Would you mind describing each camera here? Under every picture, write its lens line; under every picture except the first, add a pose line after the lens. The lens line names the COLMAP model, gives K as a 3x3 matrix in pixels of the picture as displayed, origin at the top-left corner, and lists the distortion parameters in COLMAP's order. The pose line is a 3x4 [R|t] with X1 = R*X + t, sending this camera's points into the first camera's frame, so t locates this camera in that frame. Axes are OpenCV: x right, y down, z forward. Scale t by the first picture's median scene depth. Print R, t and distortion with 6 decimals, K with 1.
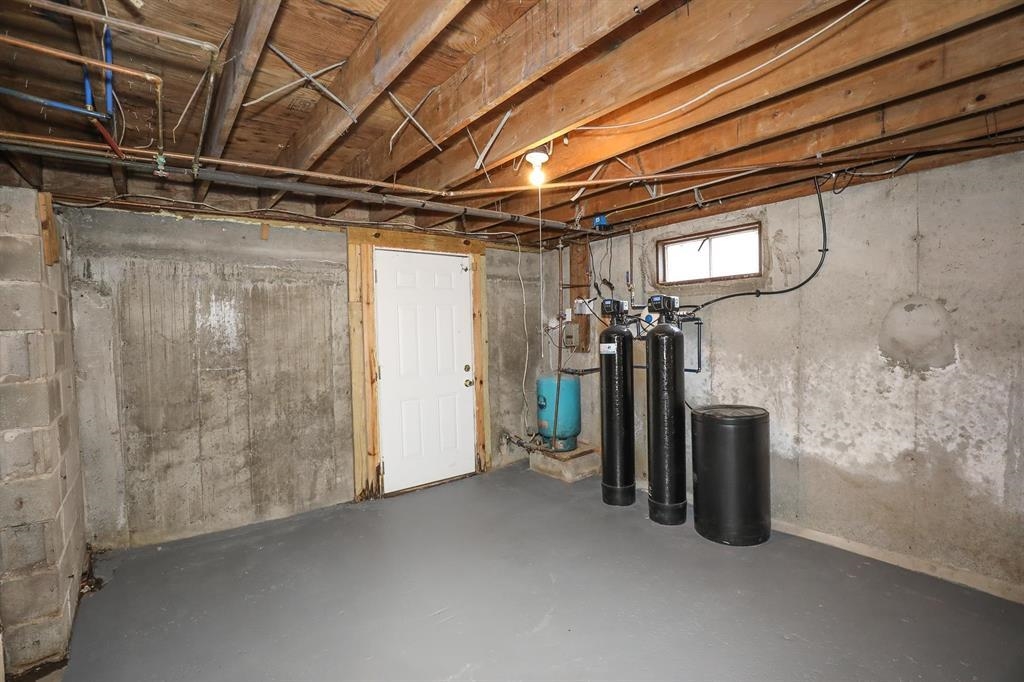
lens RADIAL K [[483.0, 0, 512.9], [0, 483.0, 342.8], [0, 0, 1]] dist [-0.029301, 0.002719]
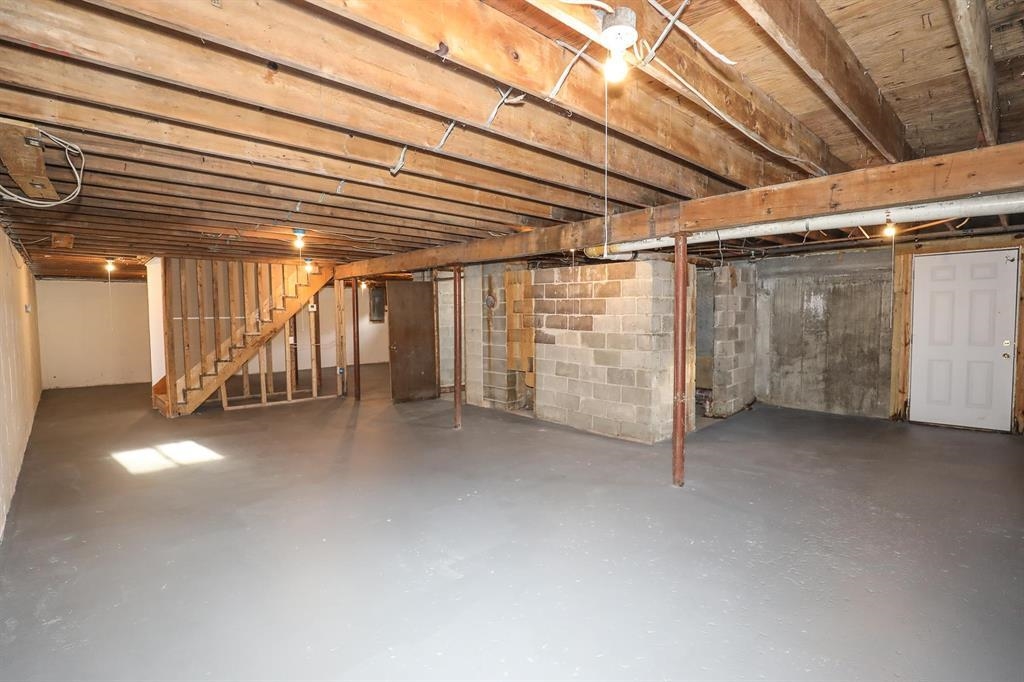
lens RADIAL K [[483.0, 0, 512.5], [0, 483.0, 342.8], [0, 0, 1]] dist [-0.029301, 0.002719]
pose [[0.095665, 0.076521, -0.992468, 1.198982], [-0.021393, 0.996969, 0.074806, -0.011815], [0.995184, 0.014075, 0.097012, -0.424491]]
